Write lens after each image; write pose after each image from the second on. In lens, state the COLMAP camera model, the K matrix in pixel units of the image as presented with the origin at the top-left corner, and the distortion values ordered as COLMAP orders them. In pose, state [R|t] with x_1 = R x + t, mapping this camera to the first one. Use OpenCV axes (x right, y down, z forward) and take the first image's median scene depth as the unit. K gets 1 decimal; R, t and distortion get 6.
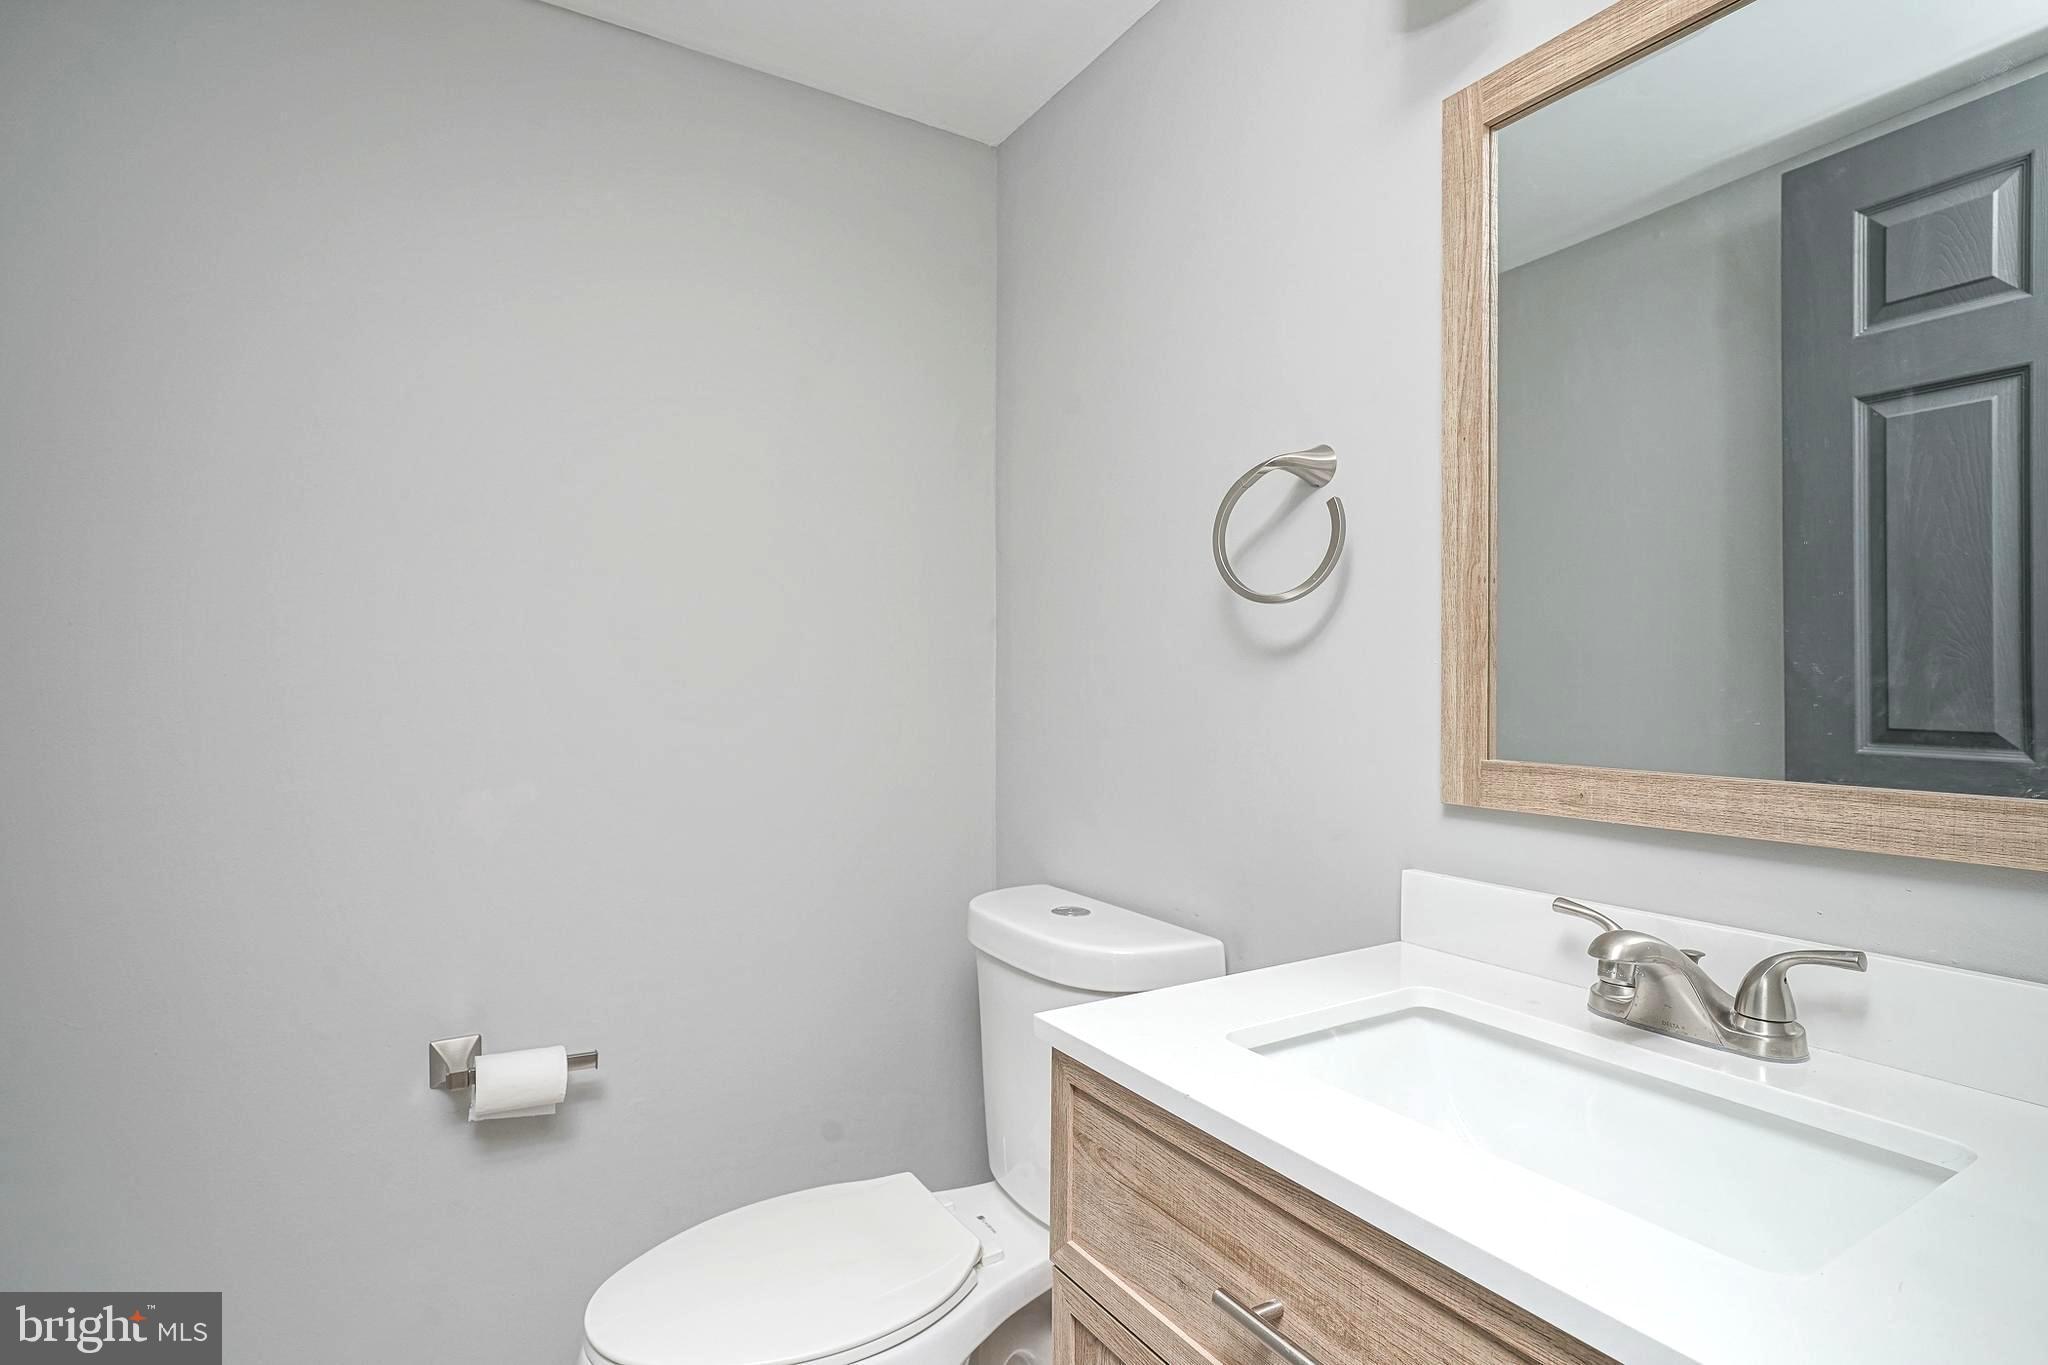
lens RADIAL K [[1039.3, 0, 1024.0], [0, 1039.3, 682.5], [0, 0, 1]] dist [-0.000401, 0.002530]
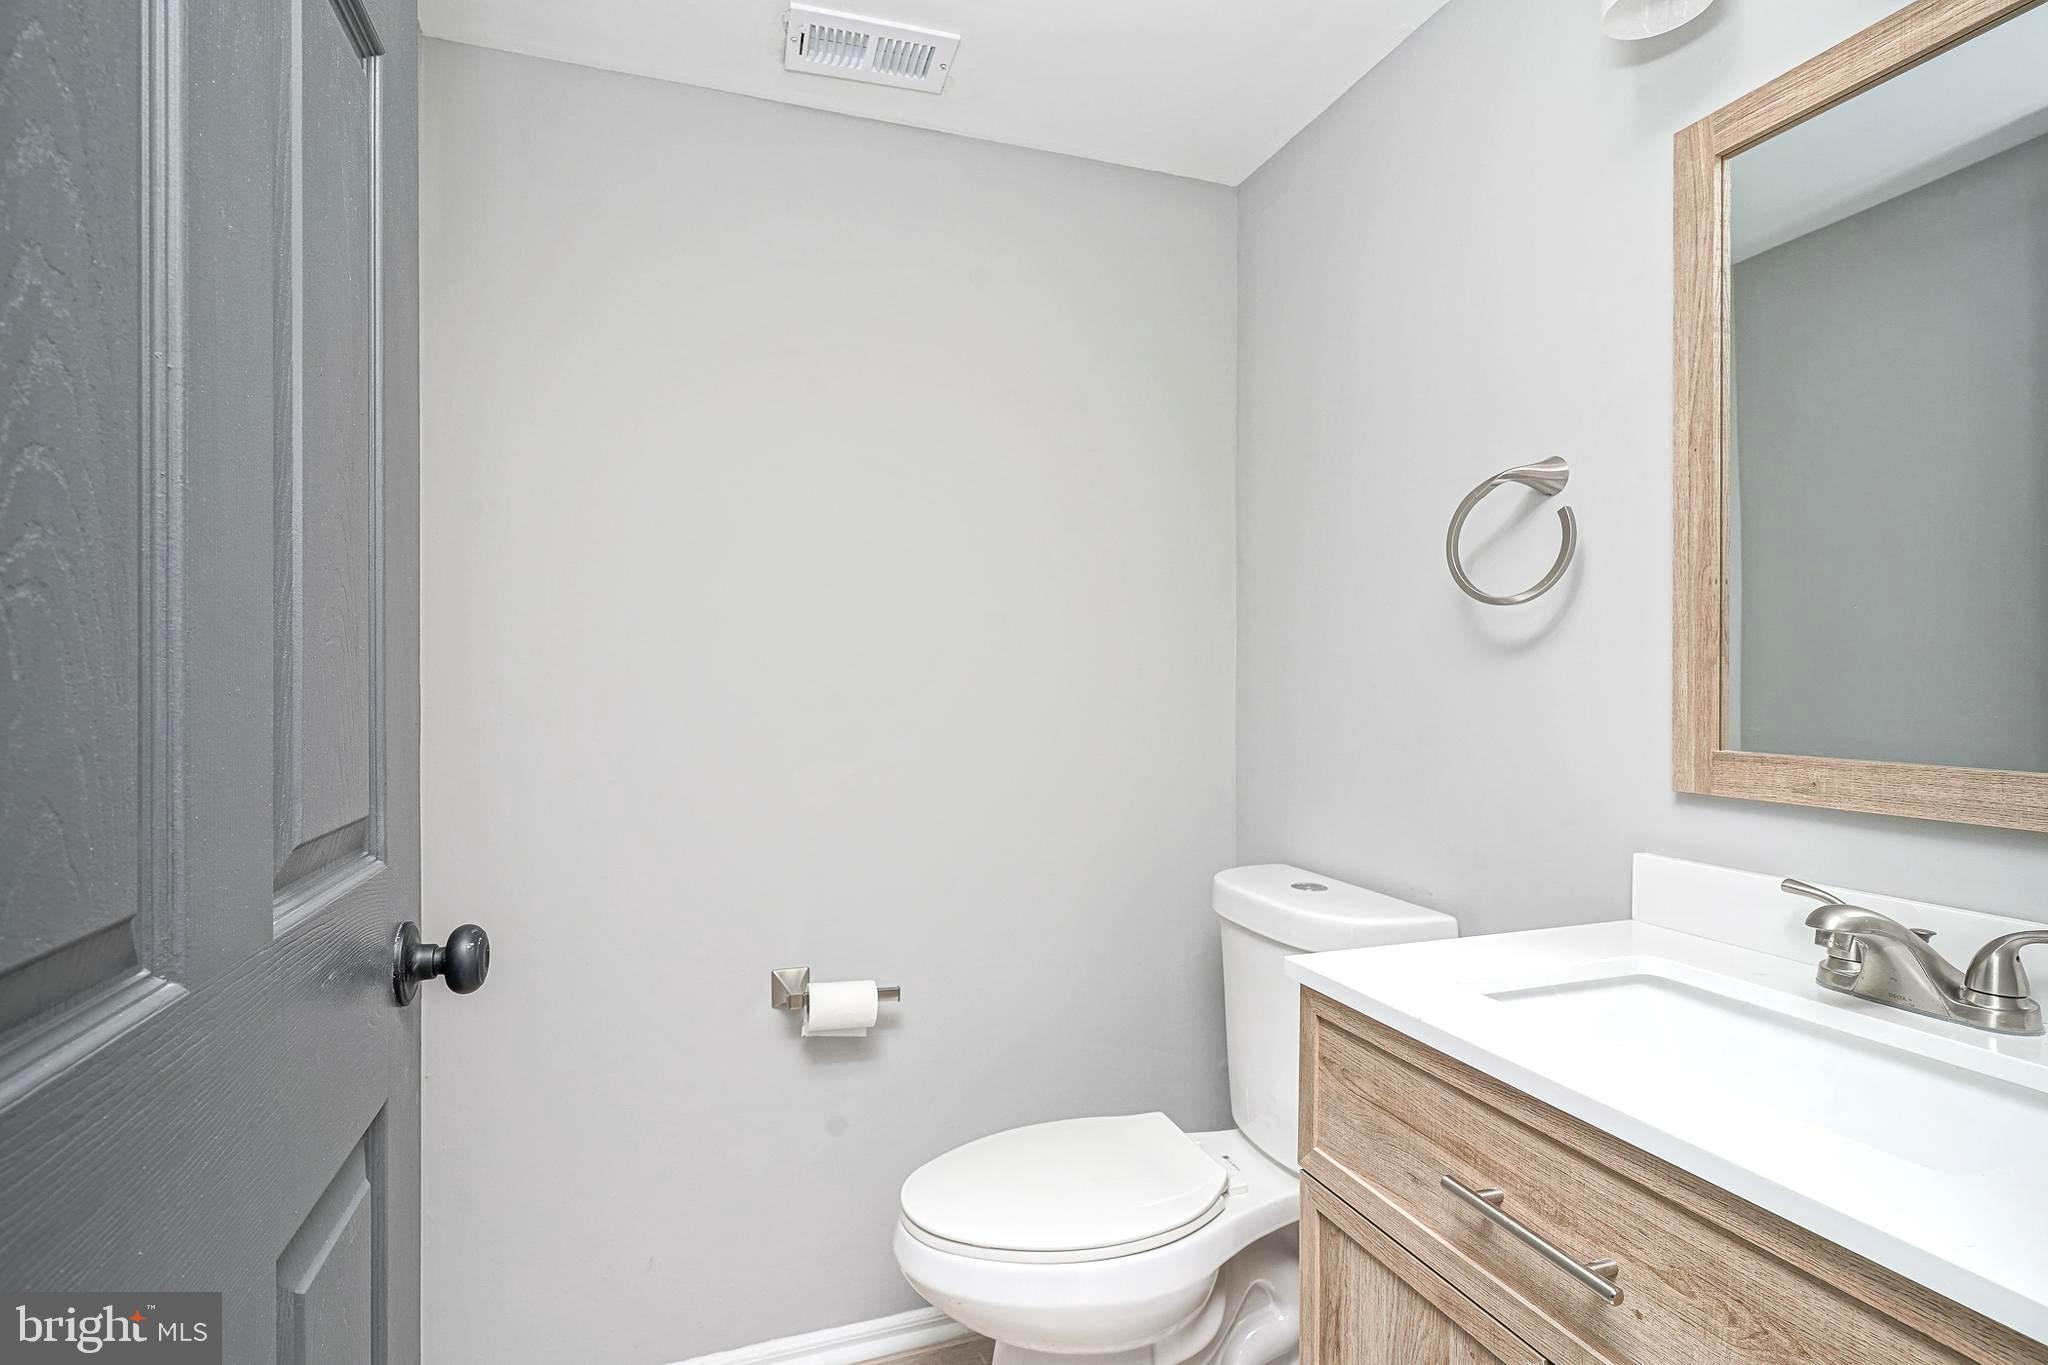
lens RADIAL K [[1039.3, 0, 1024.0], [0, 1039.3, 682.5], [0, 0, 1]] dist [-0.000401, 0.002530]
pose [[0.977722, -0.000075, -0.209903, -0.027829], [0.000953, 0.999991, 0.004083, -0.000096], [0.209901, -0.004192, 0.977714, -0.196874]]
